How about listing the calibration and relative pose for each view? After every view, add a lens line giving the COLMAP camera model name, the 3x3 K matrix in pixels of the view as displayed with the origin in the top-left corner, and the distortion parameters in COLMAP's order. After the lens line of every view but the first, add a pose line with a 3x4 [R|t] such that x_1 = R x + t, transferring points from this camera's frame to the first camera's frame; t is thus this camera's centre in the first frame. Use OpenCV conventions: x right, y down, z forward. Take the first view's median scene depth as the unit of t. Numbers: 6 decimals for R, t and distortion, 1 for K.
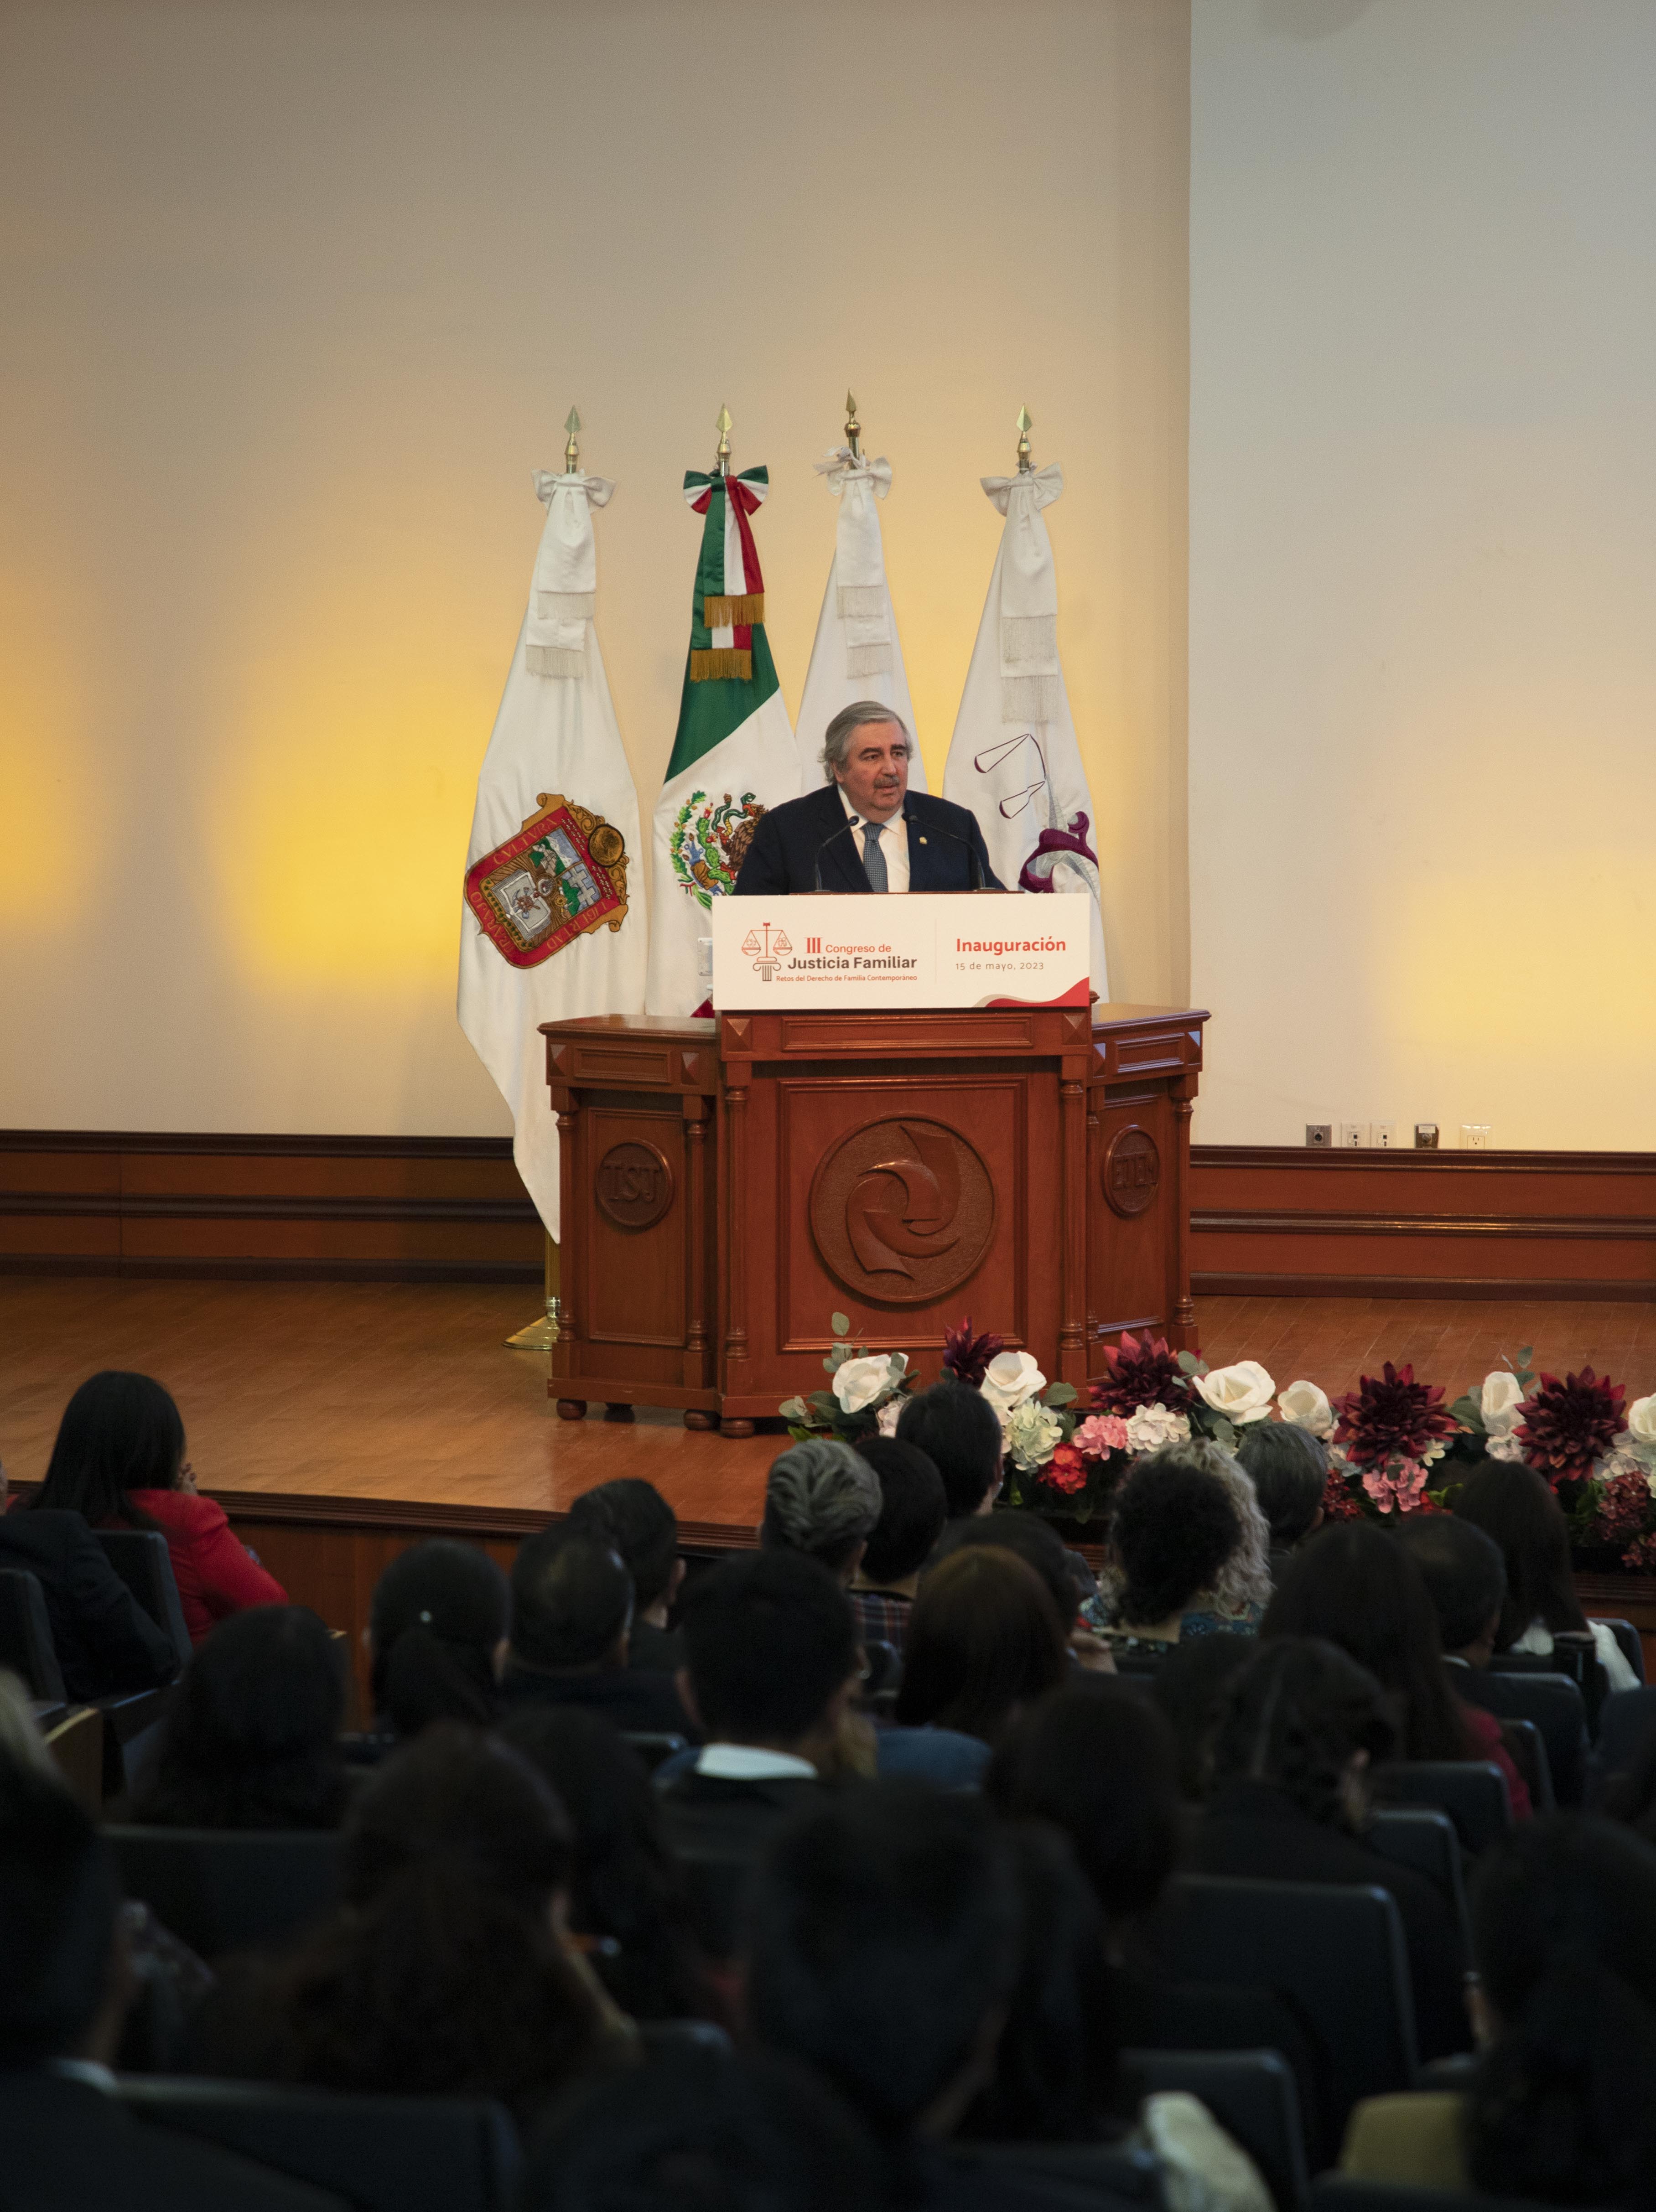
lens RADIAL K [[7920.4, 0, 828.0], [0, 7920.4, 1106.0], [0, 0, 1]] dist [0.615894, 0.885047]
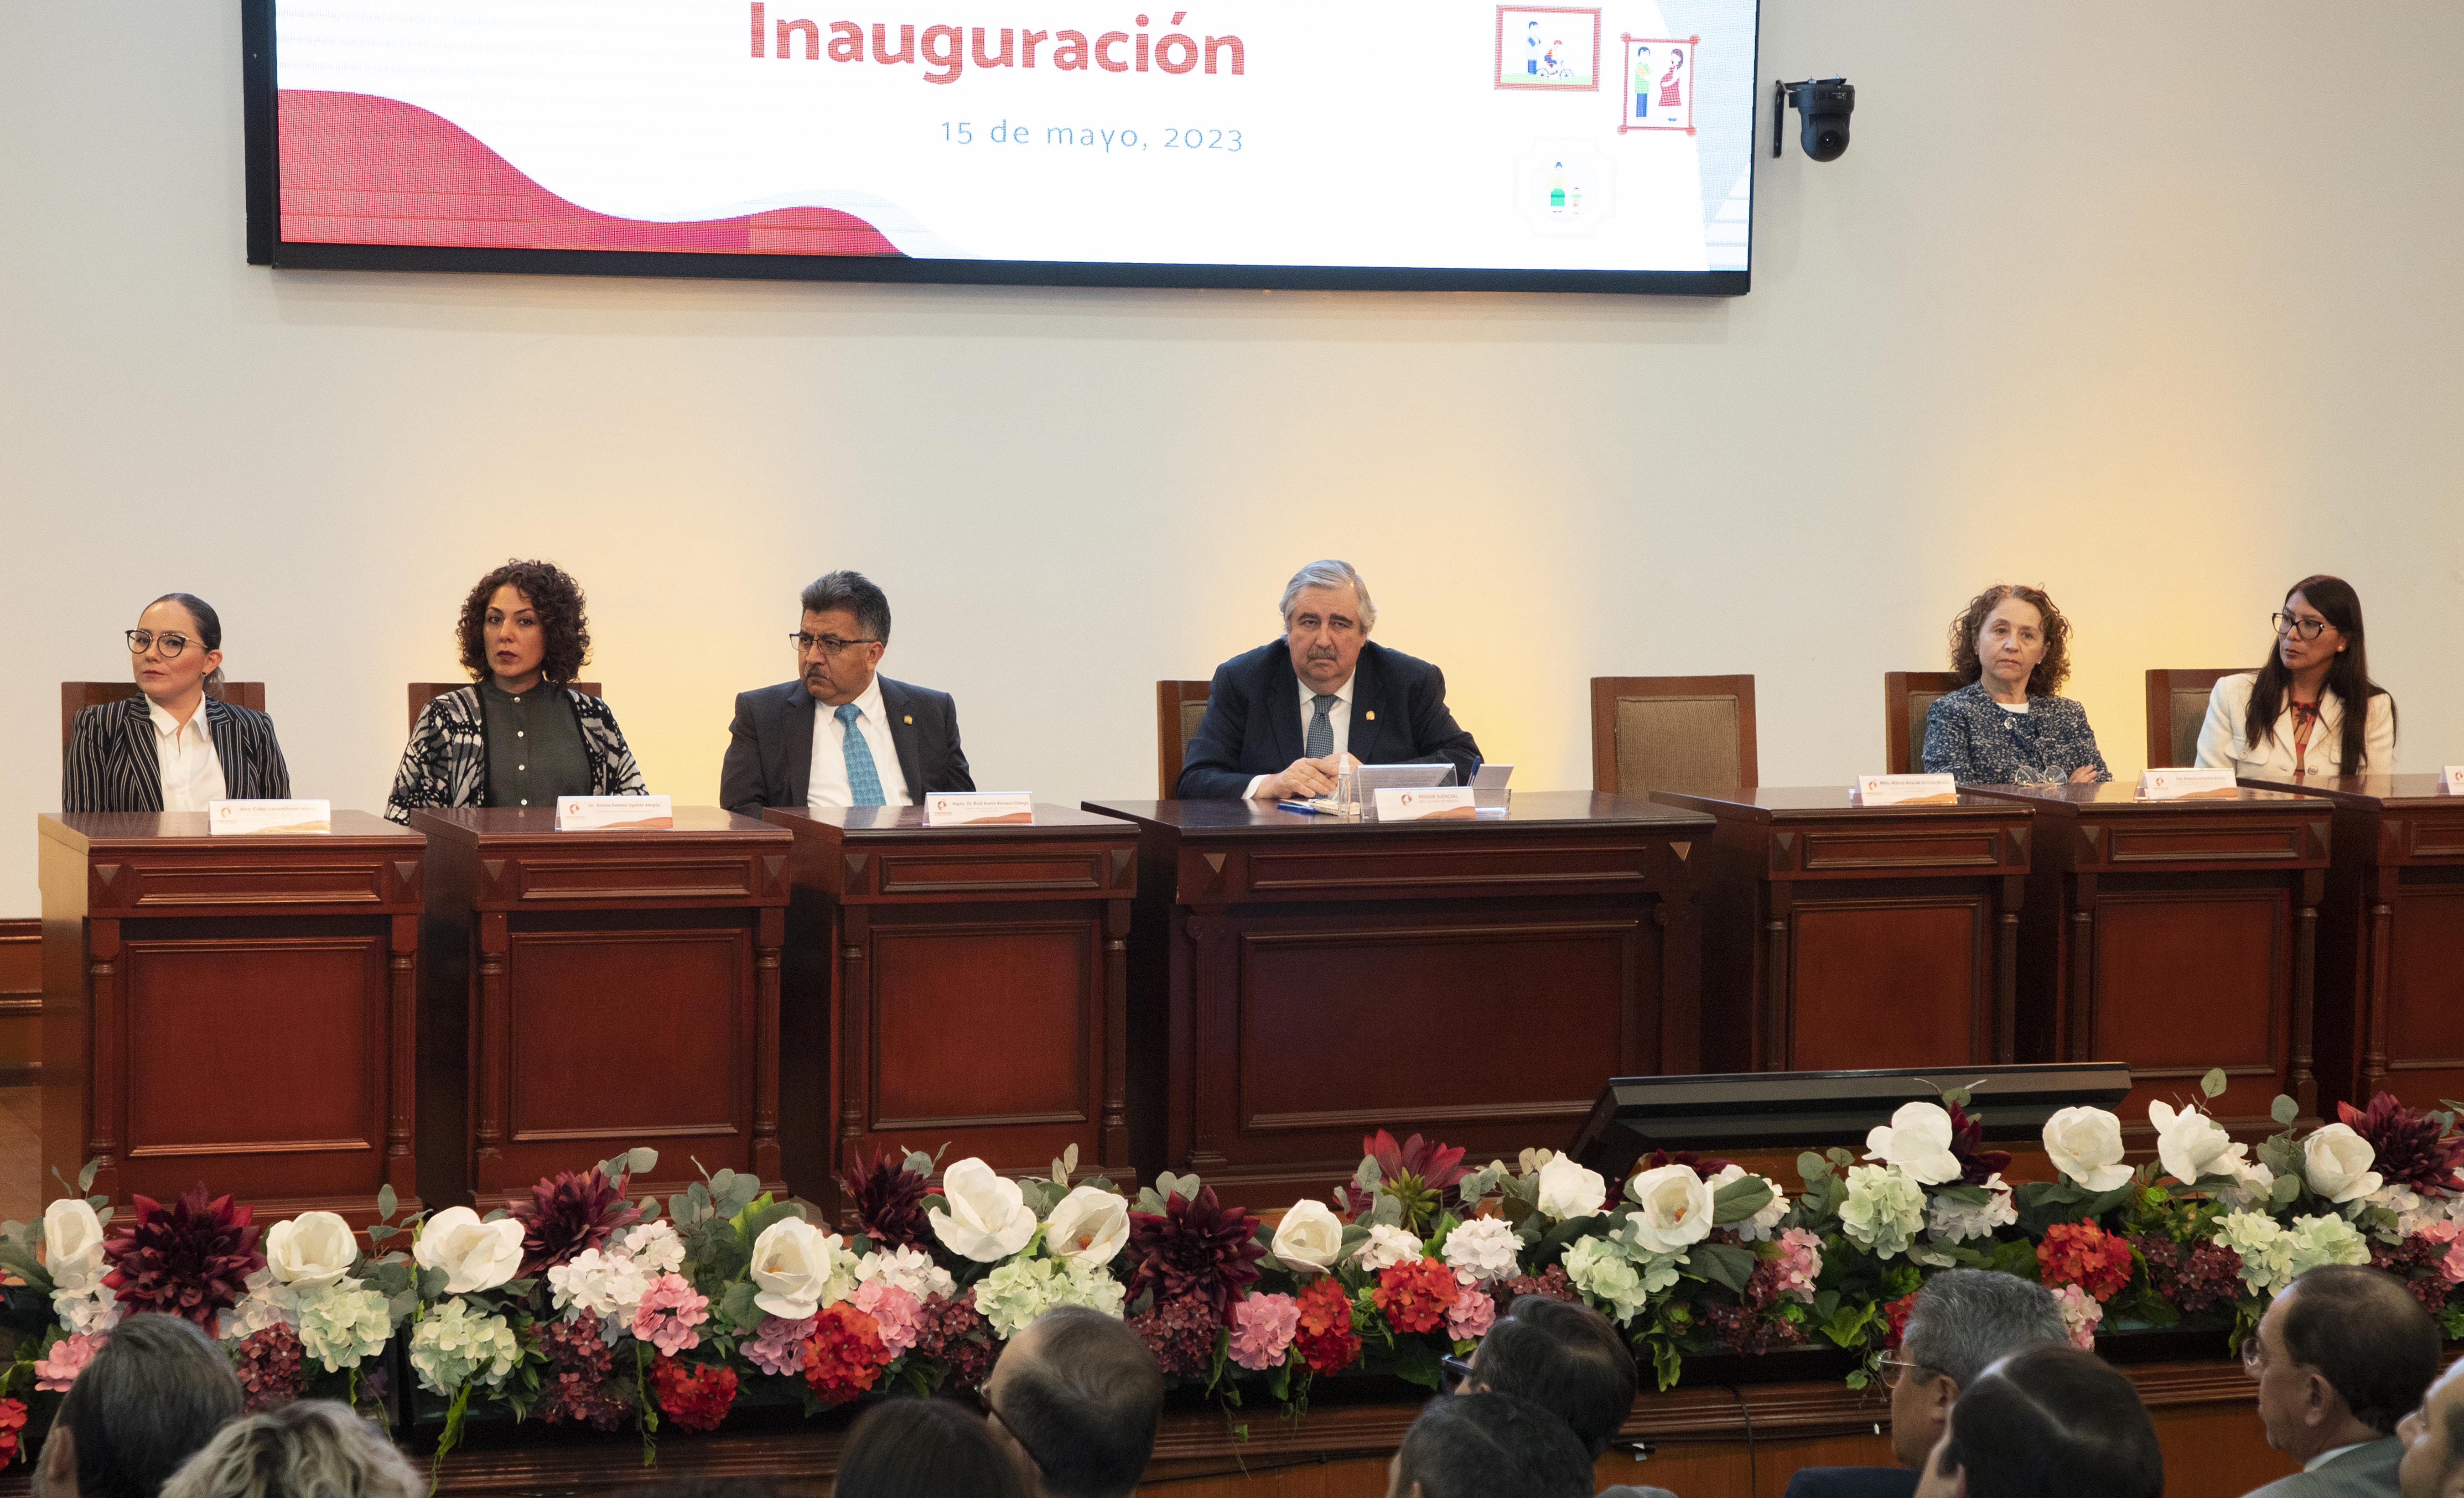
lens RADIAL K [[4964.6, 0, 1163.8], [0, 4964.6, 912.9], [0, 0, 1]] dist [0.316793, 0.075358]
pose [[0.872197, -0.031372, 0.488147, -0.046300], [0.032051, 0.999462, 0.006967, 0.006604], [-0.488103, 0.009569, 0.872733, 0.493536]]
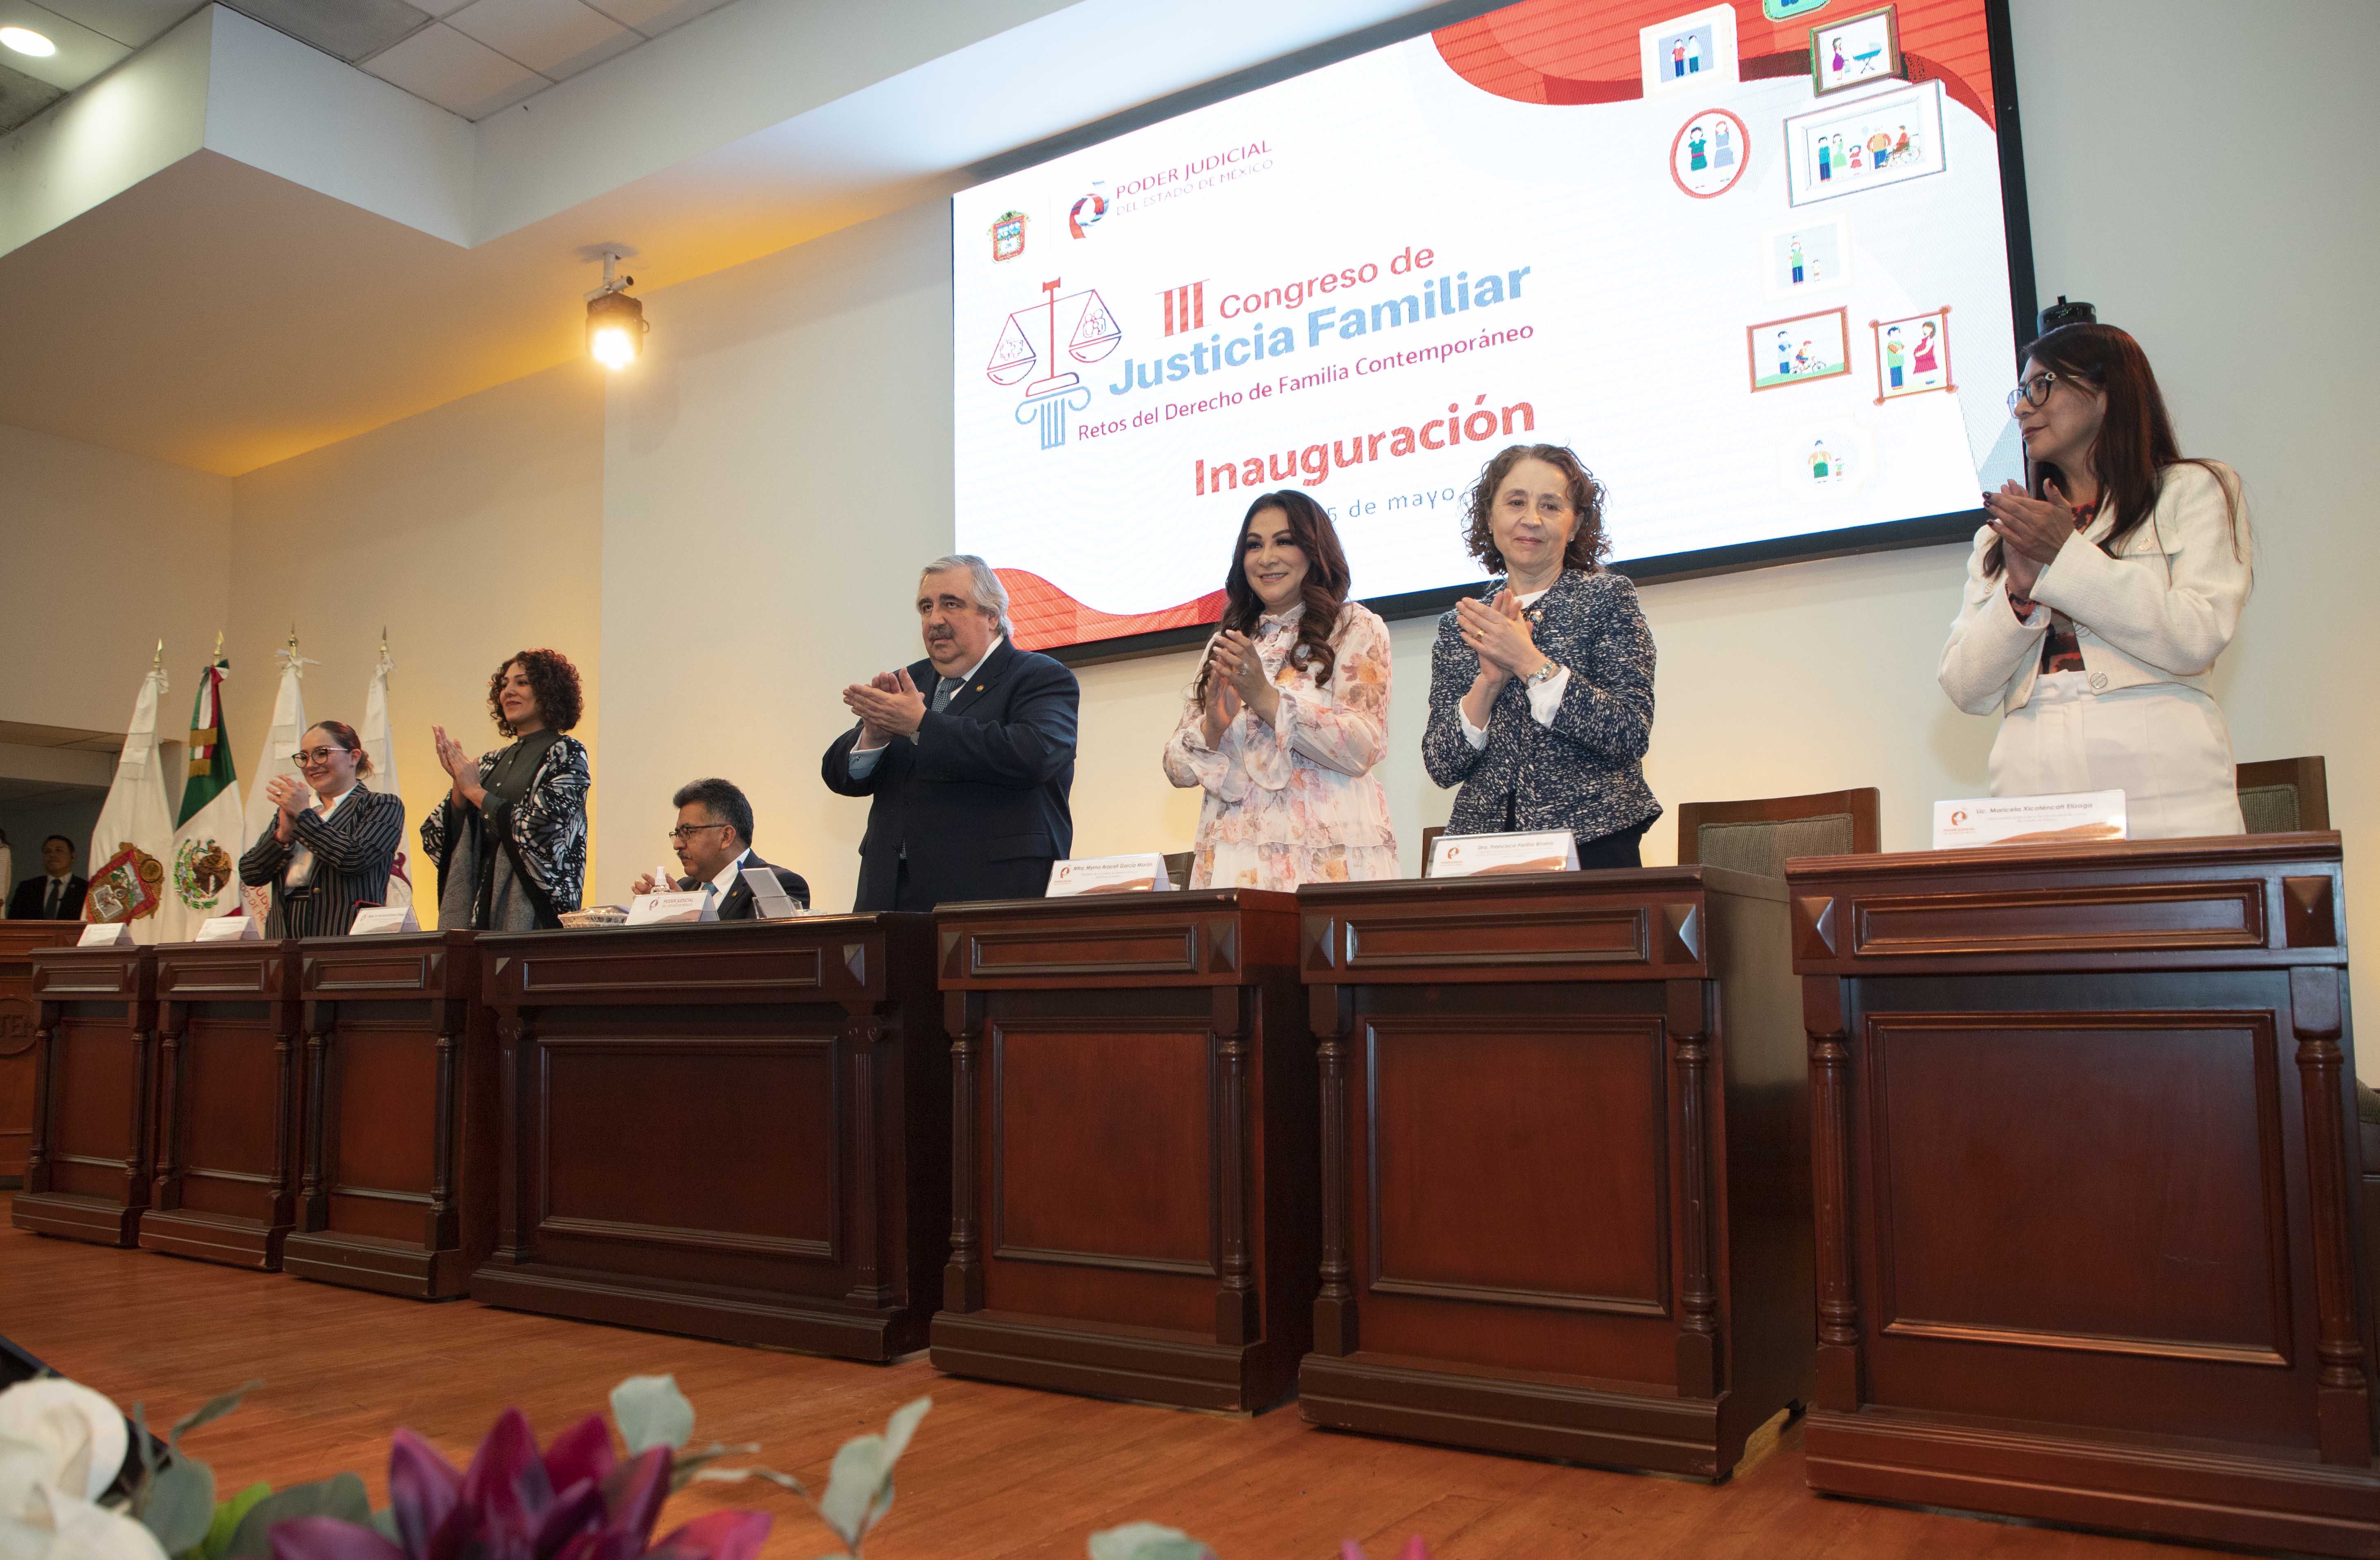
lens RADIAL K [[1736.3, 0, 1205.5], [0, 1736.3, 819.1], [0, 0, 1]] dist [-0.081021, 0.047987]
pose [[0.914890, -0.044895, -0.401199, 0.379315], [-0.035979, 0.980775, -0.191799, 0.023561], [0.402096, 0.189910, 0.895686, 0.816927]]
